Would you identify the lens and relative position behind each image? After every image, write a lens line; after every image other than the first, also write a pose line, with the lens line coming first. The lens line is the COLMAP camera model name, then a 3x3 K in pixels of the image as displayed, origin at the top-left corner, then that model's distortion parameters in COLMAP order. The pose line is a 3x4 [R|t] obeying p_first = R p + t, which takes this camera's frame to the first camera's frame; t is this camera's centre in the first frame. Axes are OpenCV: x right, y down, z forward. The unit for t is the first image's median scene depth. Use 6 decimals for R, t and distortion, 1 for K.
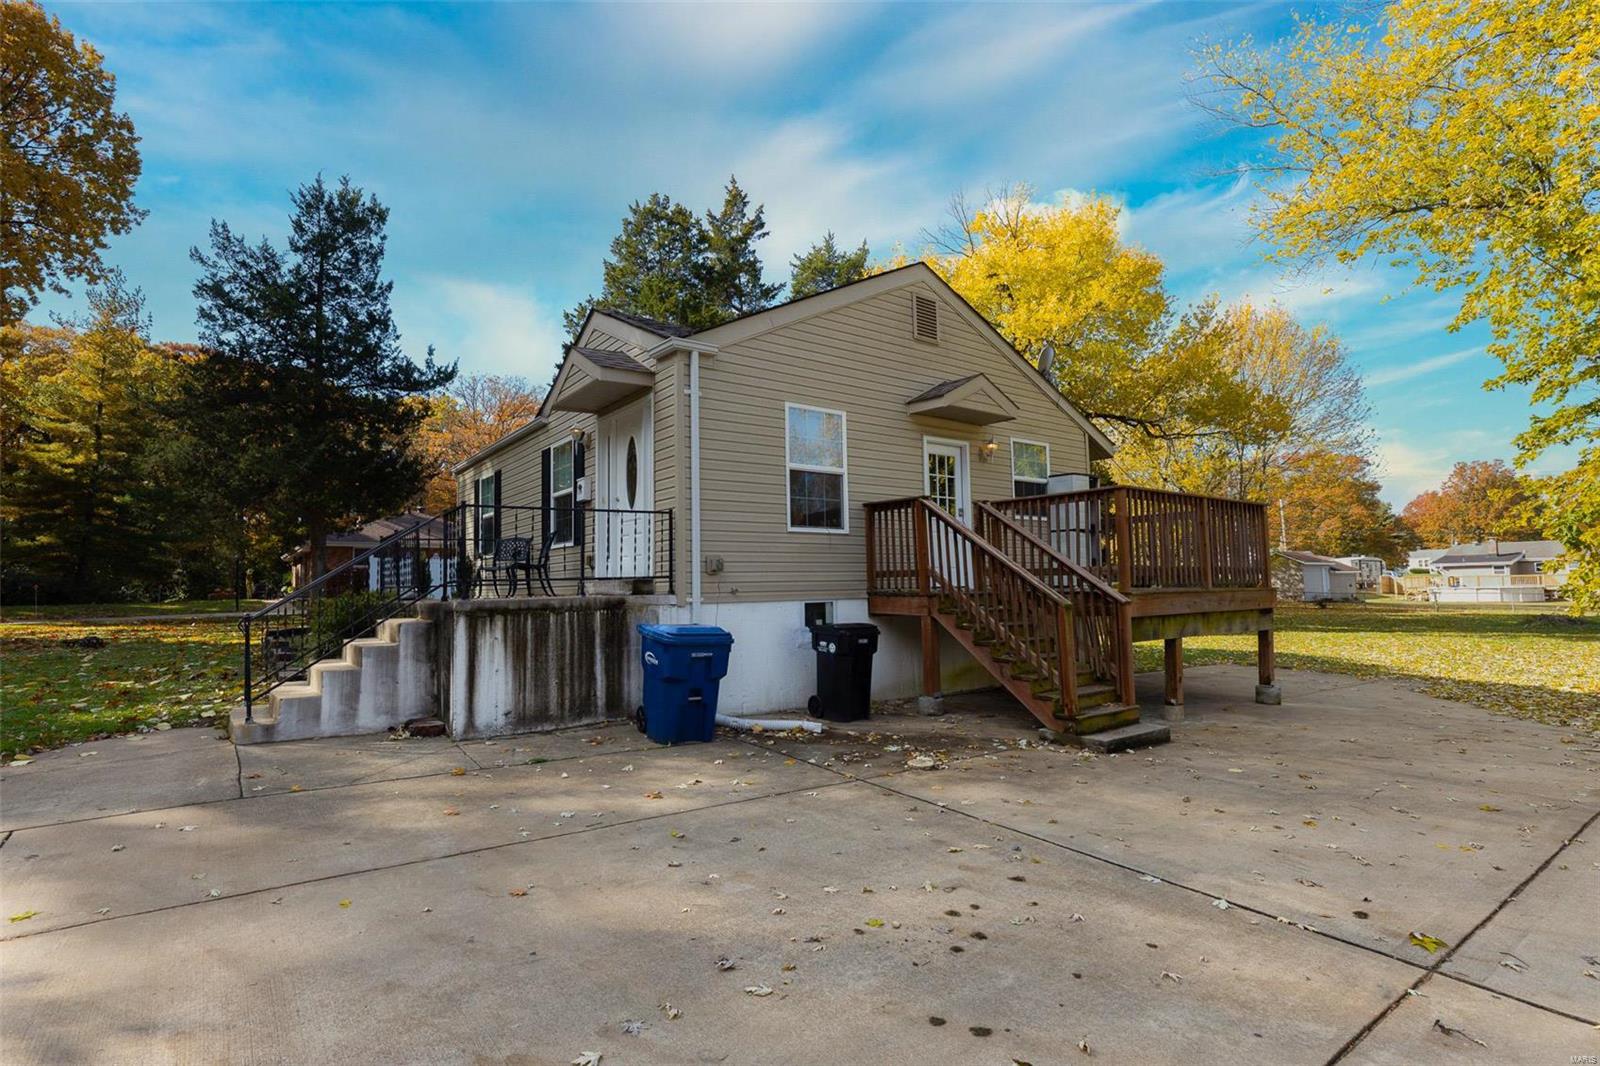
lens RADIAL K [[775.1, 0, 796.0], [0, 775.1, 532.9], [0, 0, 1]] dist [-0.003058, -0.000130]
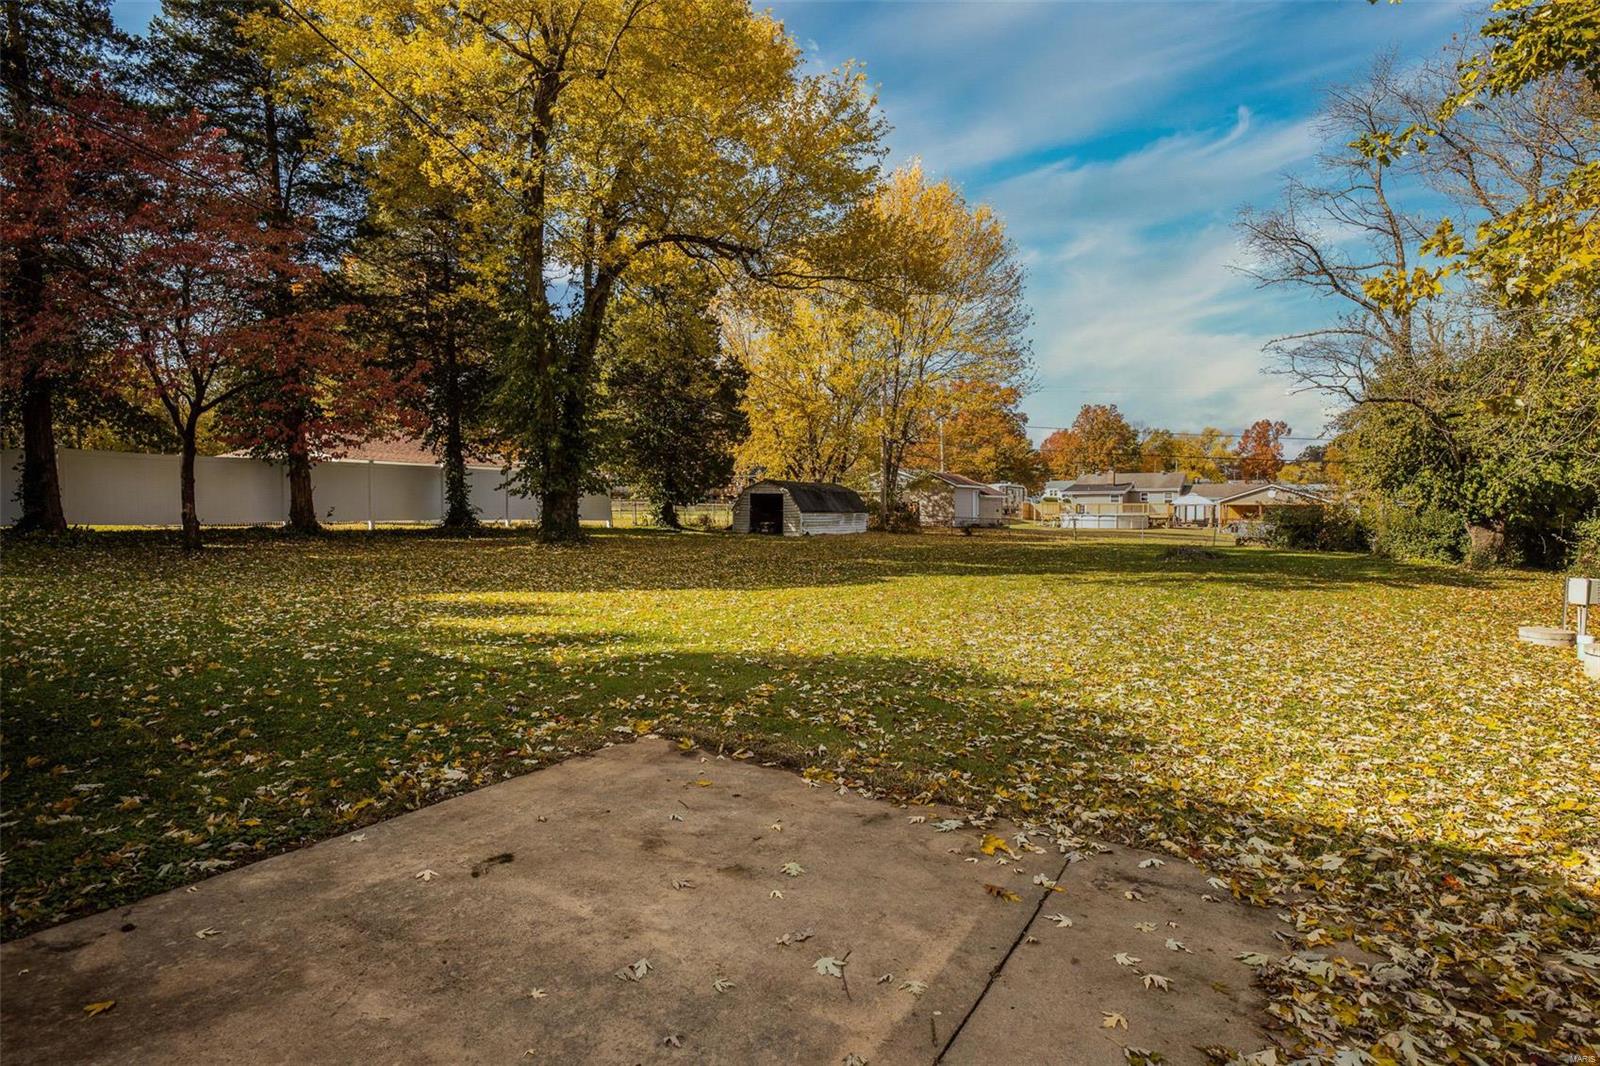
lens RADIAL K [[775.1, 0, 796.0], [0, 775.1, 532.9], [0, 0, 1]] dist [-0.003058, -0.000130]
pose [[0.933783, 0.005170, 0.357804, 0.104903], [-0.041974, 0.994576, 0.095171, 0.010839], [-0.355371, -0.103887, 0.928934, 0.144844]]
